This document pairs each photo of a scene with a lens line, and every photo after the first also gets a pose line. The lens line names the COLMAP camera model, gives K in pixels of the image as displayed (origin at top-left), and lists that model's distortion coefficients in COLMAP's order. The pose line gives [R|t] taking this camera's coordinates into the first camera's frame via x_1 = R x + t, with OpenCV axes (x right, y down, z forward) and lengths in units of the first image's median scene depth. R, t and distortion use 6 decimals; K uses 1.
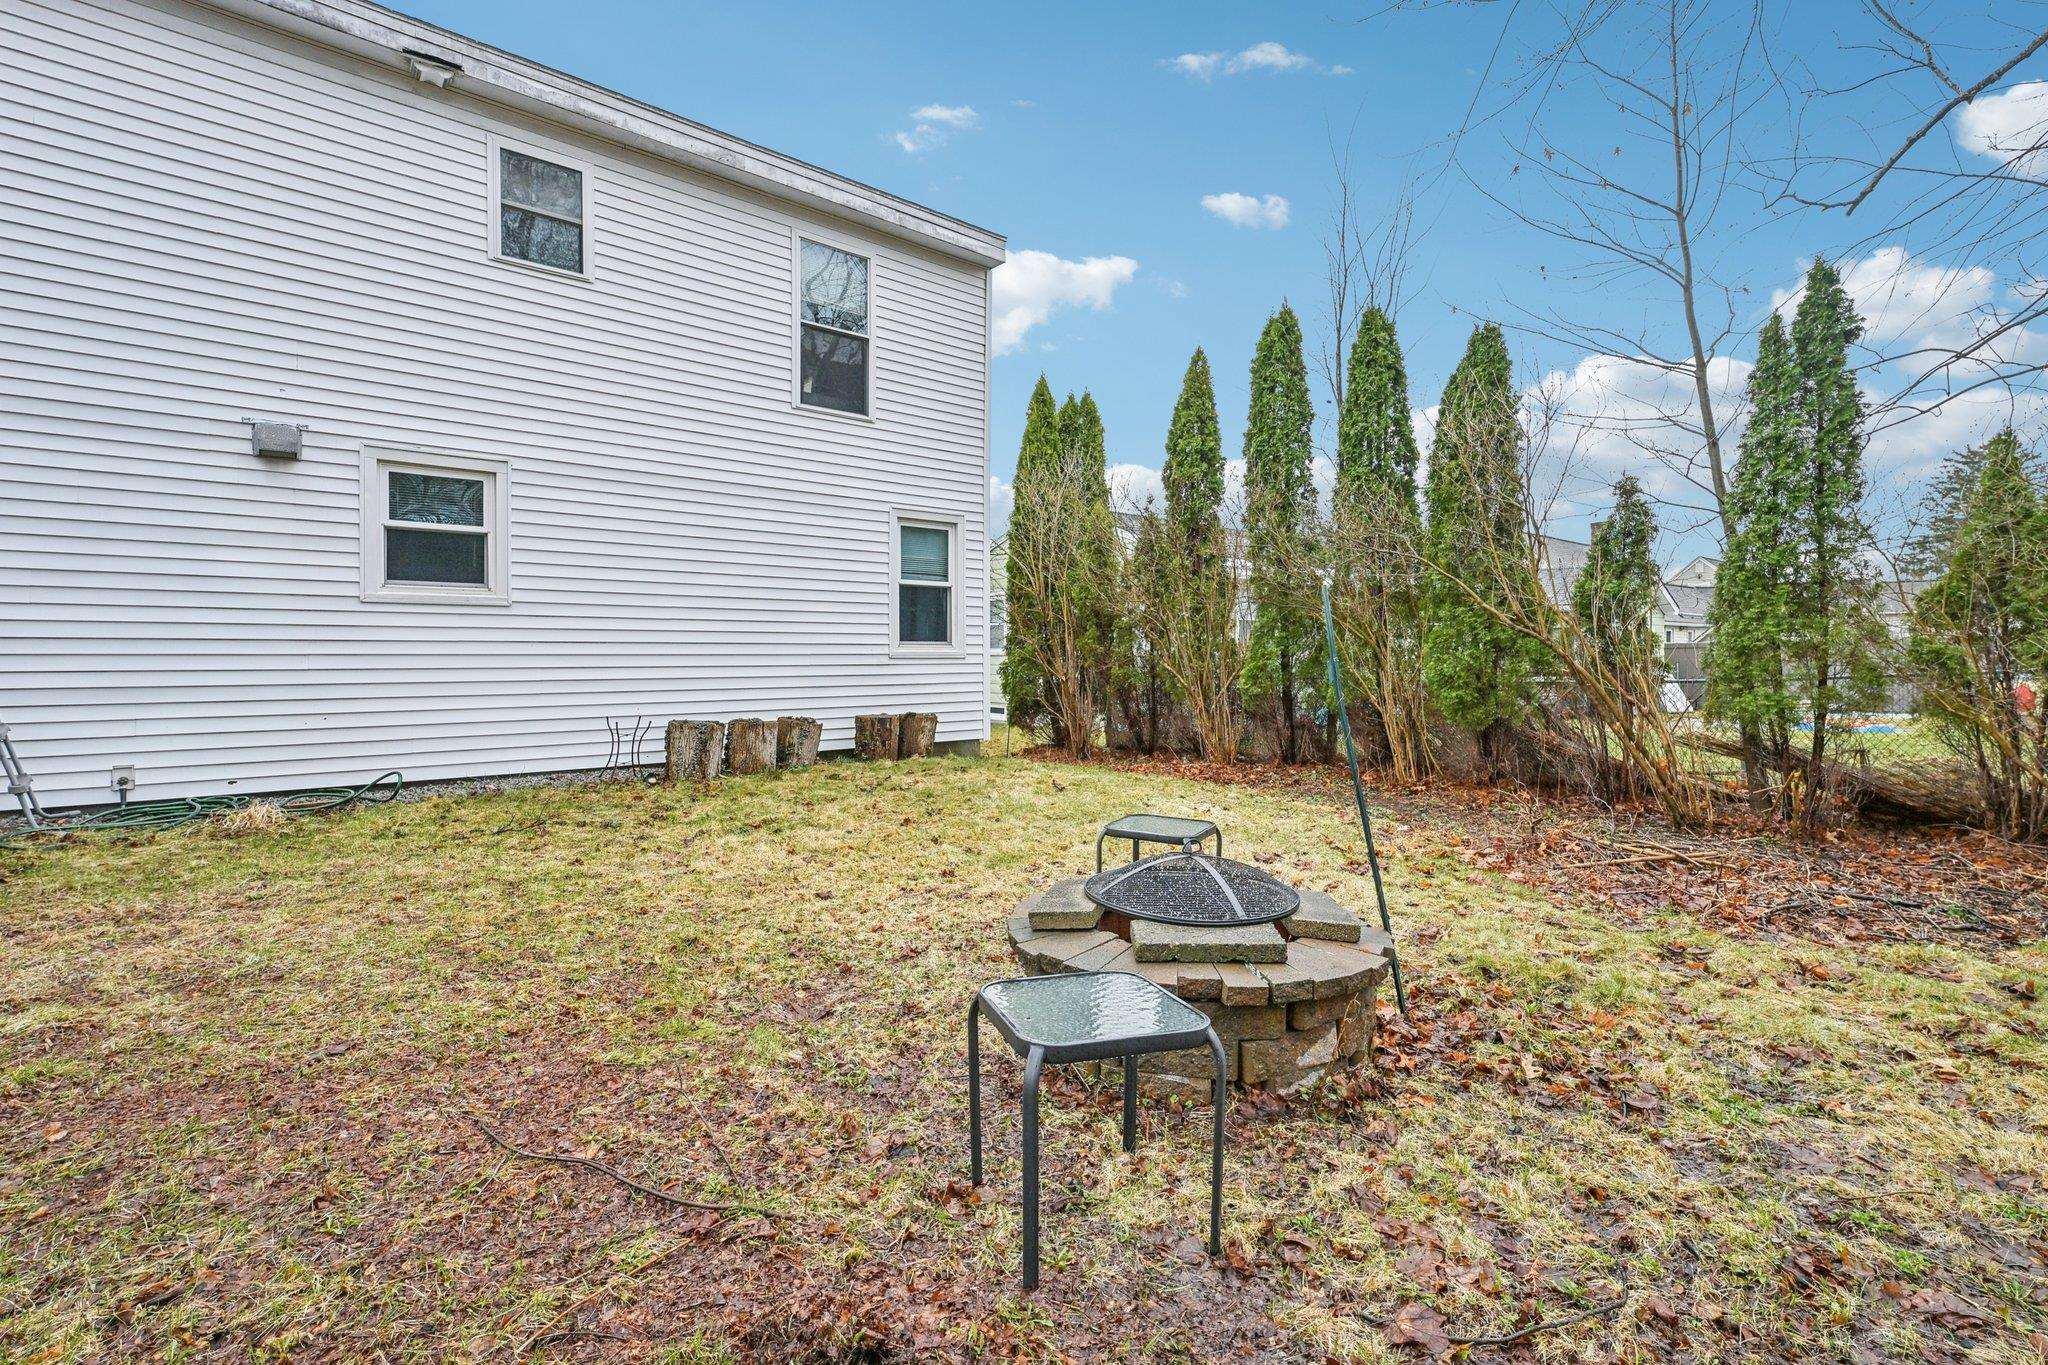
lens RADIAL K [[918.0, 0, 1023.1], [0, 918.0, 656.2], [0, 0, 1]] dist [-0.000952, -0.000285]
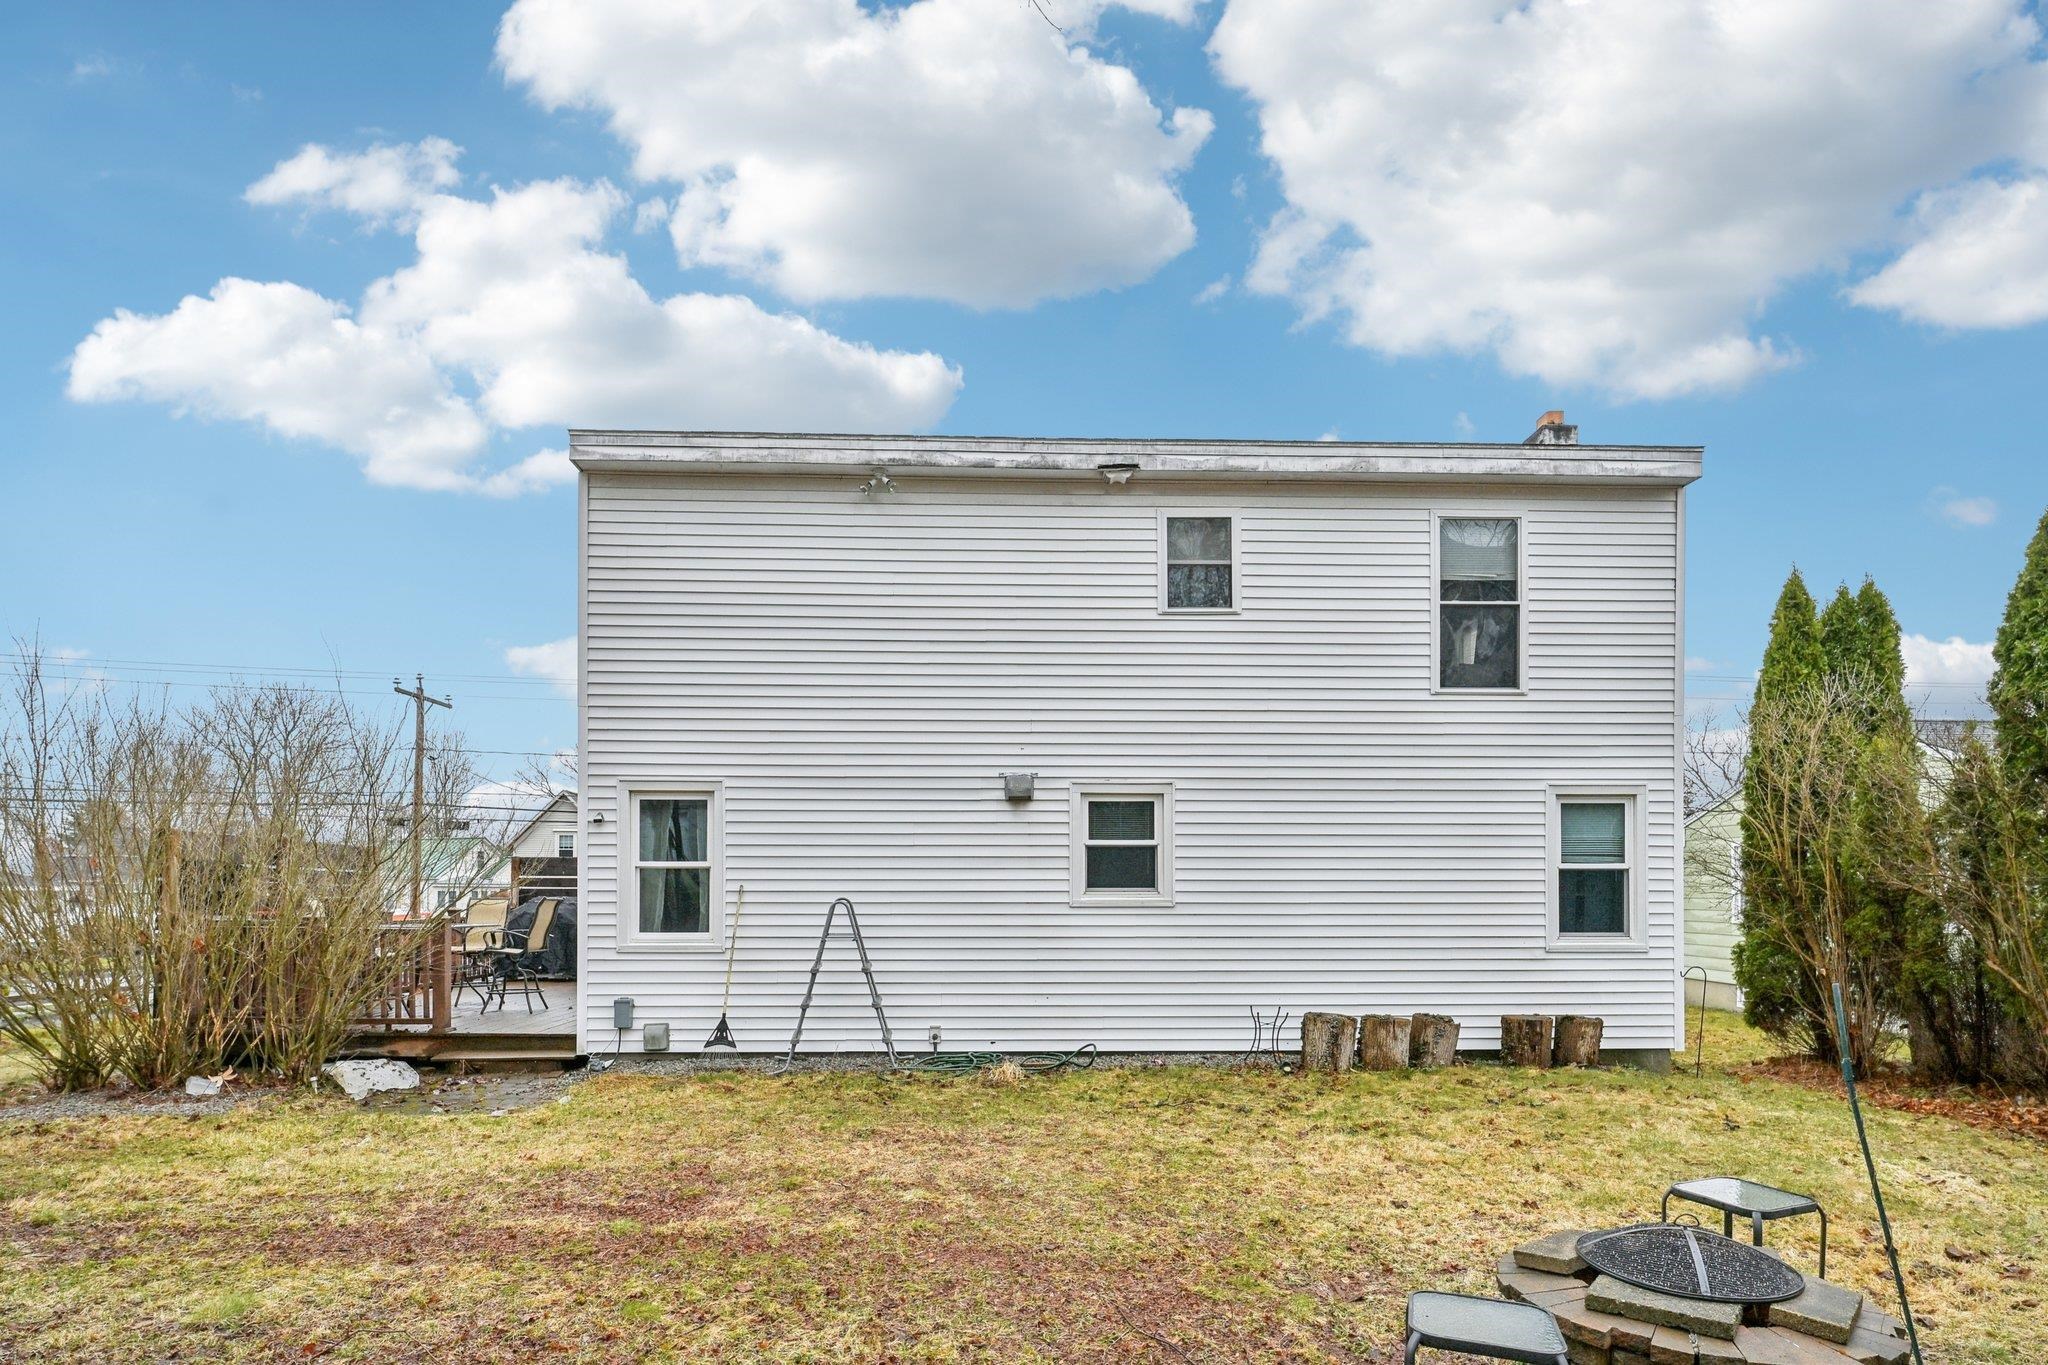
lens RADIAL K [[1073.8, 0, 1036.0], [0, 1073.8, 884.5], [0, 0, 1]] dist [-0.003784, -0.000050]
pose [[0.787510, -0.004679, -0.616284, 0.147265], [-0.002216, 0.999943, -0.010424, -0.069793], [0.616297, 0.009575, 0.787455, -0.187615]]
